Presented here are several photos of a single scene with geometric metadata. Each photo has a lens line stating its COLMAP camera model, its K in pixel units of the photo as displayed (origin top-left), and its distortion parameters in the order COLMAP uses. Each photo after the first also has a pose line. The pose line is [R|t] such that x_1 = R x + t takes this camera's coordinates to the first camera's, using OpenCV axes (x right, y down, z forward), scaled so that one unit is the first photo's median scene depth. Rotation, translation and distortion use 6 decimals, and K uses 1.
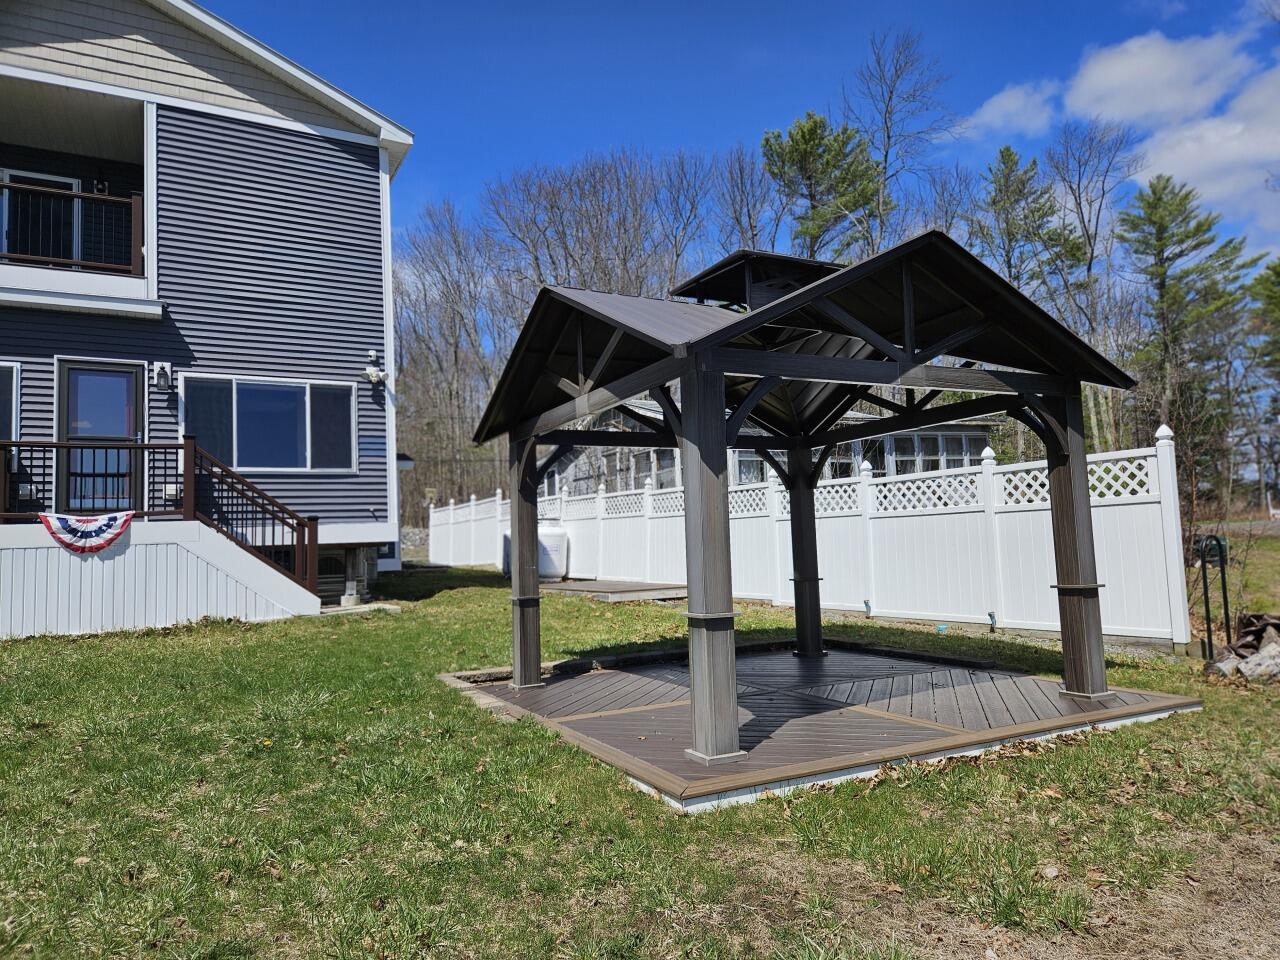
lens RADIAL K [[847.3, 0, 643.4], [0, 847.3, 482.6], [0, 0, 1]] dist [0.072198, -0.053261]
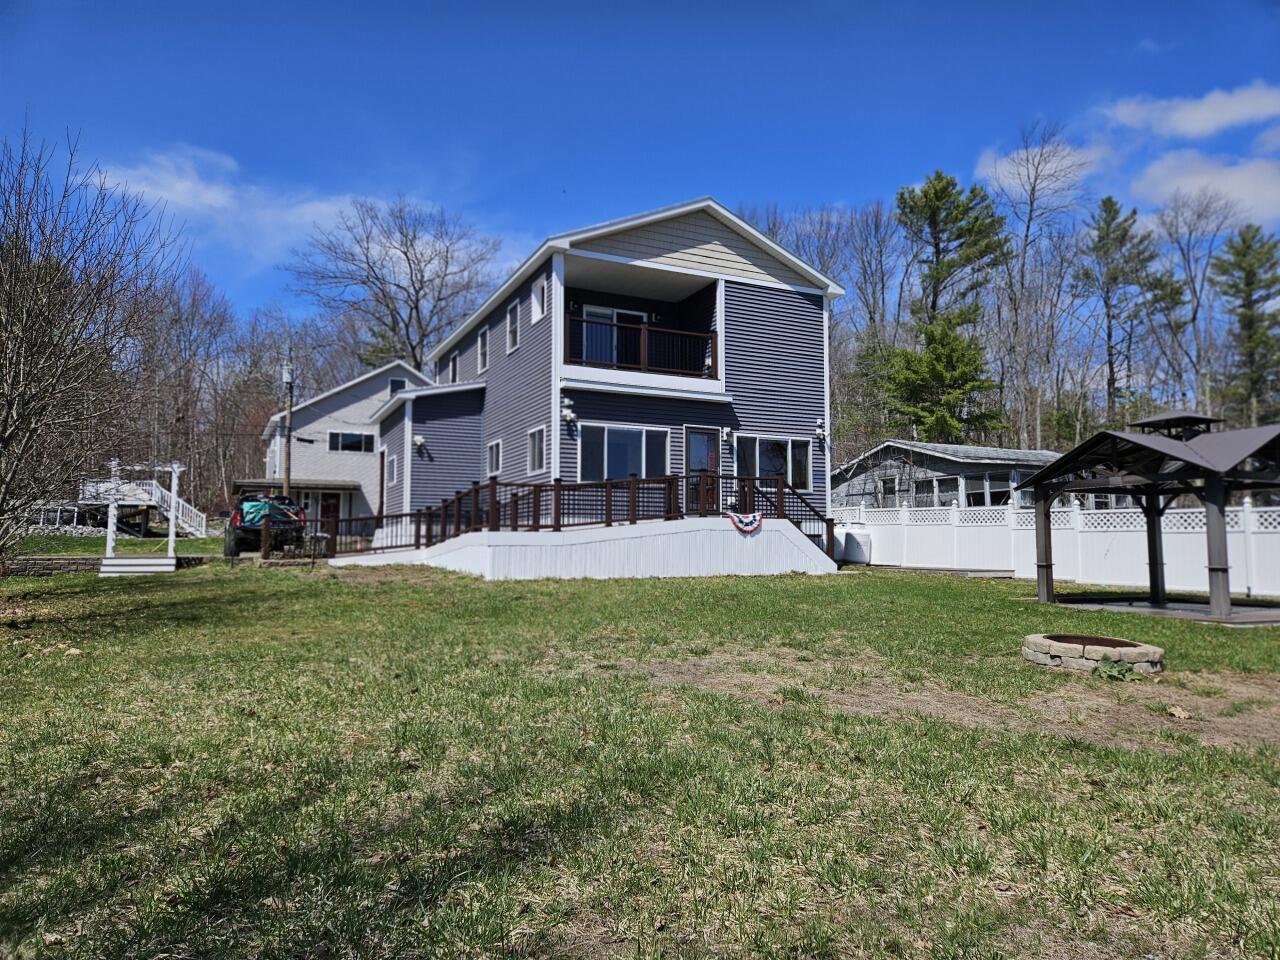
lens RADIAL K [[847.3, 0, 634.2], [0, 847.3, 479.4], [0, 0, 1]] dist [0.072198, -0.053261]
pose [[0.998128, 0.035741, -0.049628, -0.641303], [-0.035970, 0.999346, -0.003731, -0.019772], [0.049462, 0.005509, 0.998761, -0.728124]]
